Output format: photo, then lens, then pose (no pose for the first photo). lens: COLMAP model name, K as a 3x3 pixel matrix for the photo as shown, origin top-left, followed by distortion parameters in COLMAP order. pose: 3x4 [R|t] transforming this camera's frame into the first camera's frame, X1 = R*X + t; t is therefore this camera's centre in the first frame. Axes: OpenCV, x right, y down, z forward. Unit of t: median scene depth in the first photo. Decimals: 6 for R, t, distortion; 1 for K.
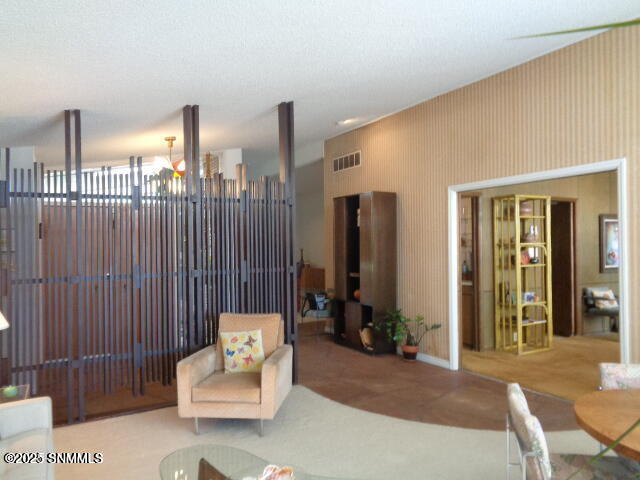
lens RADIAL K [[482.2, 0, 320.0], [0, 482.2, 240.0], [0, 0, 1]] dist [0.009428, 0.005264]
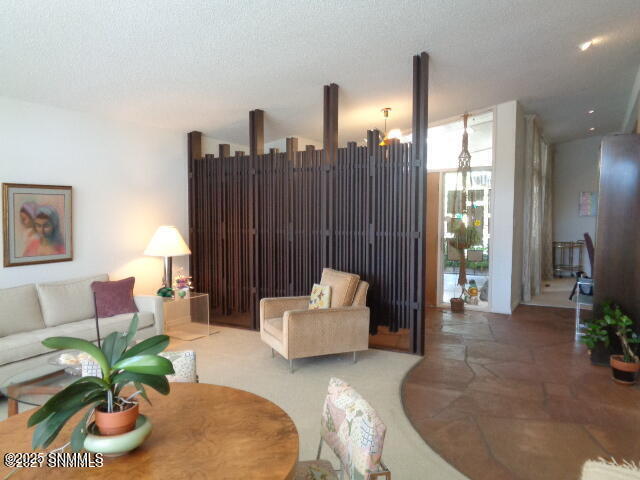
lens RADIAL K [[482.2, 0, 320.0], [0, 482.2, 240.0], [0, 0, 1]] dist [0.009428, 0.005264]
pose [[0.515934, 0.068497, -0.853885, 0.736158], [-0.004357, 0.996995, 0.077345, -0.003334], [0.856617, -0.036185, 0.514682, 0.389152]]
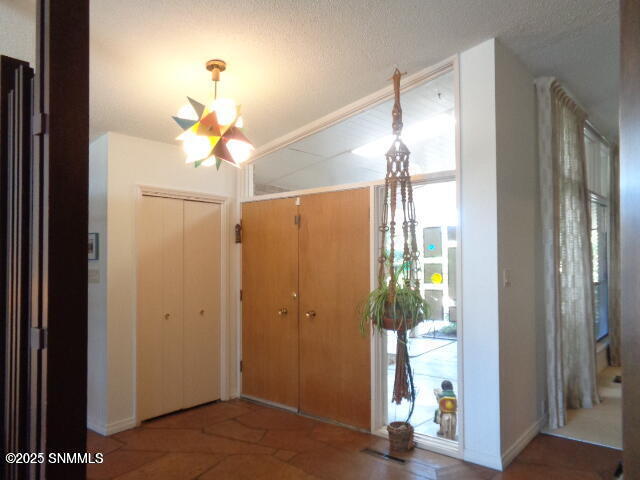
lens RADIAL K [[482.2, 0, 320.0], [0, 482.2, 240.0], [0, 0, 1]] dist [0.009428, 0.005264]
pose [[0.355572, -0.007021, -0.934622, 0.340655], [0.002978, 0.999975, -0.006379, -0.002013], [0.934644, -0.000515, 0.355584, 1.190207]]
